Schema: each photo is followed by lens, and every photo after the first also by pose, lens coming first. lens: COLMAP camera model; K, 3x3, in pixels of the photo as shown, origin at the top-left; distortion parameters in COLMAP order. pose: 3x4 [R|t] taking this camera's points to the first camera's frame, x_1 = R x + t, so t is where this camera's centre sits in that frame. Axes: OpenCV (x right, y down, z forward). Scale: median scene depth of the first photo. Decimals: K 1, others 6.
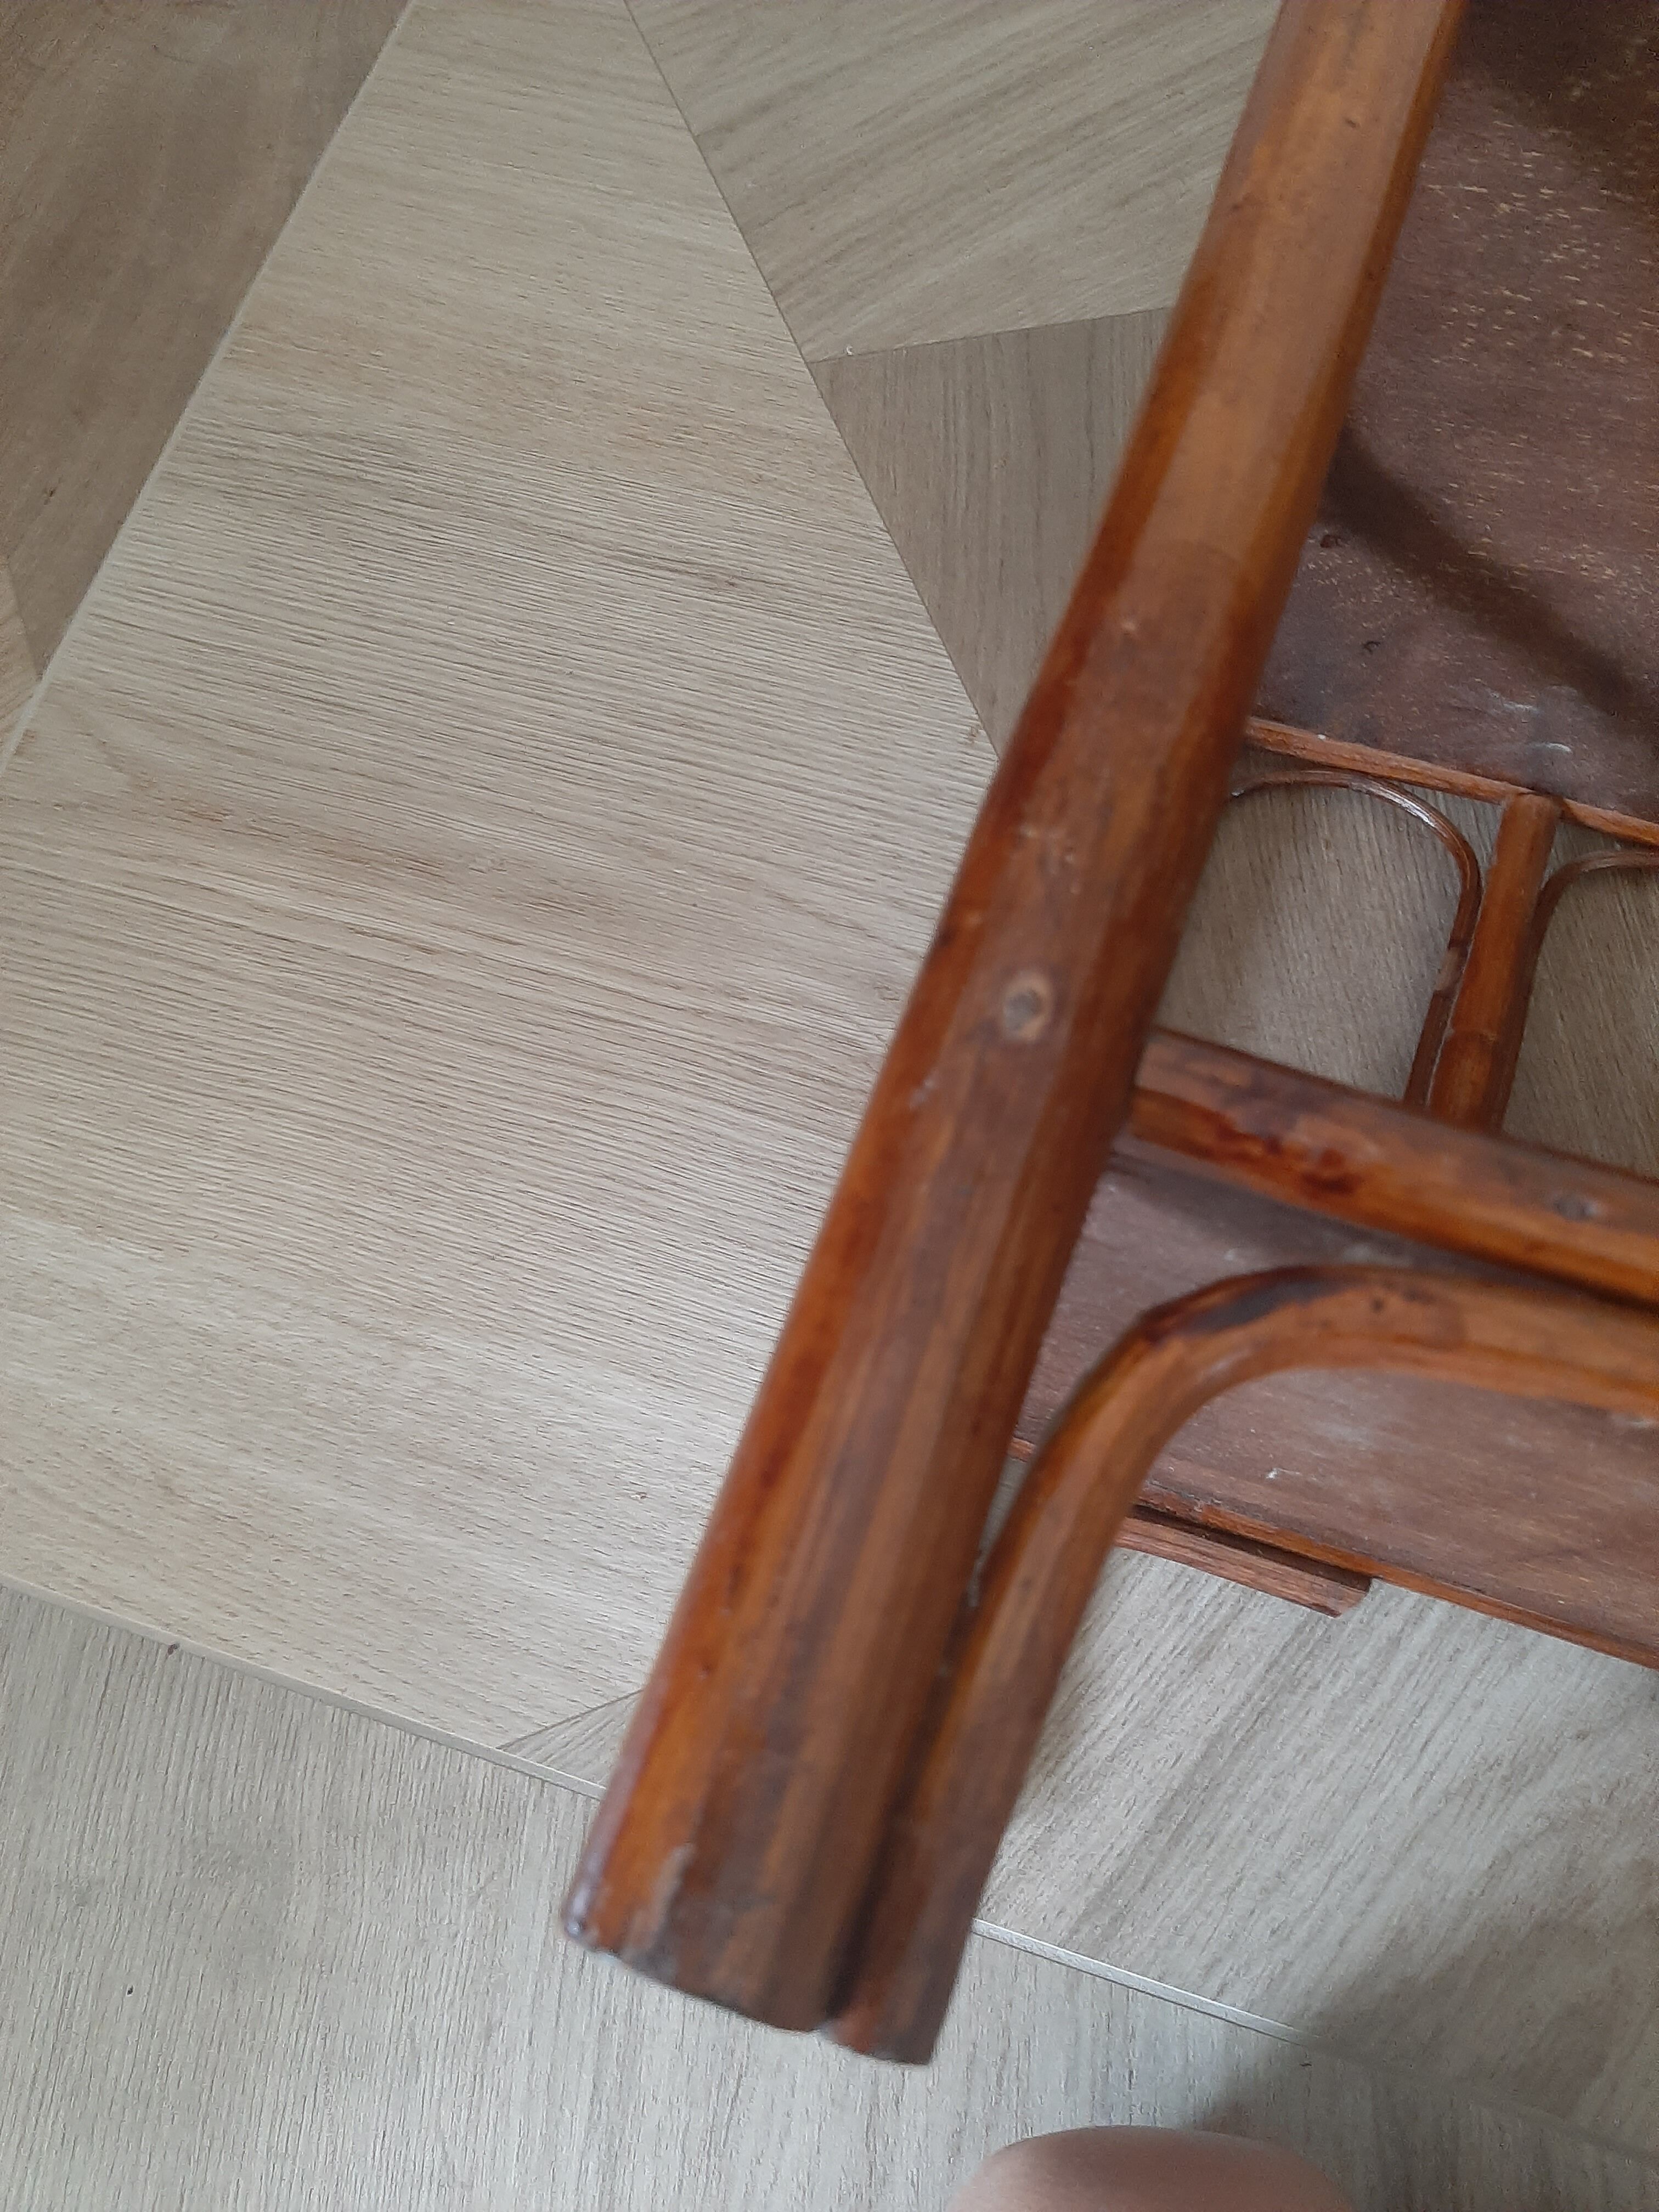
lens RADIAL K [[1699.0, 0, 825.1], [0, 1699.0, 1132.3], [0, 0, 1]] dist [0.056337, -0.120187]
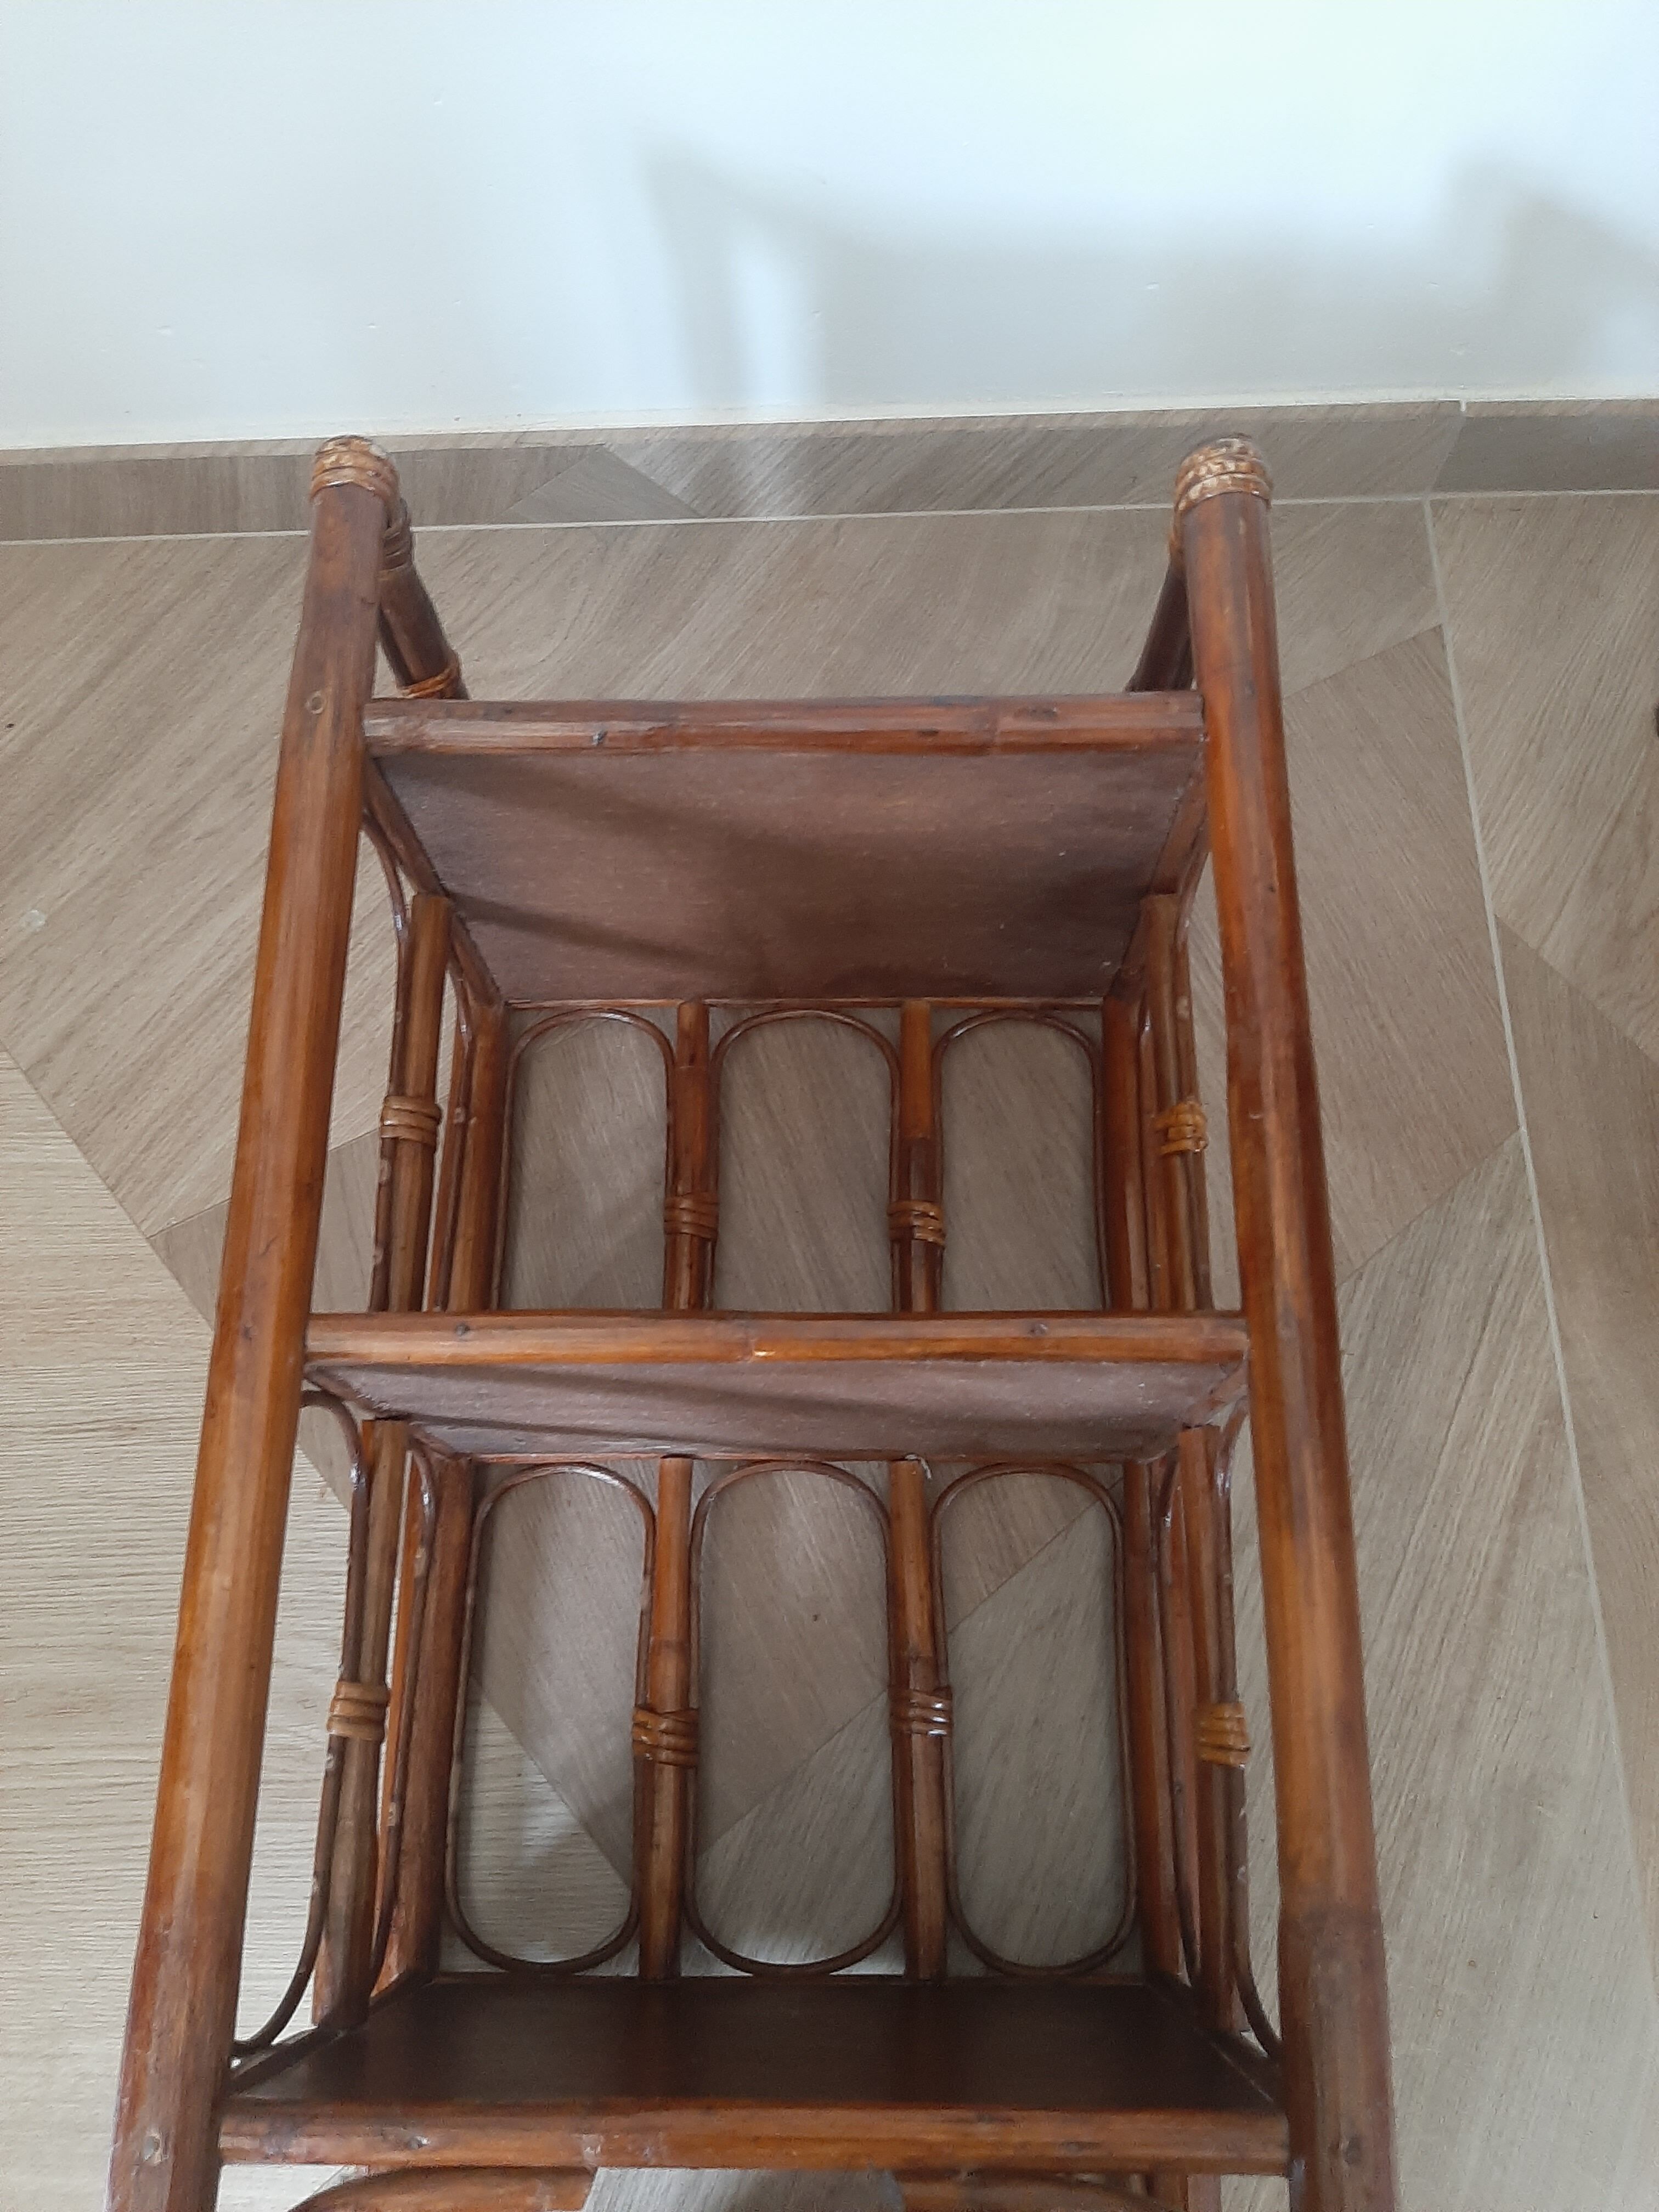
lens RADIAL K [[1699.0, 0, 825.1], [0, 1699.0, 1132.3], [0, 0, 1]] dist [0.056337, -0.120187]
pose [[0.947916, -0.297691, 0.113294, 0.396296], [0.296885, 0.954604, 0.024318, -0.410201], [-0.115390, 0.010584, 0.993264, -0.482541]]
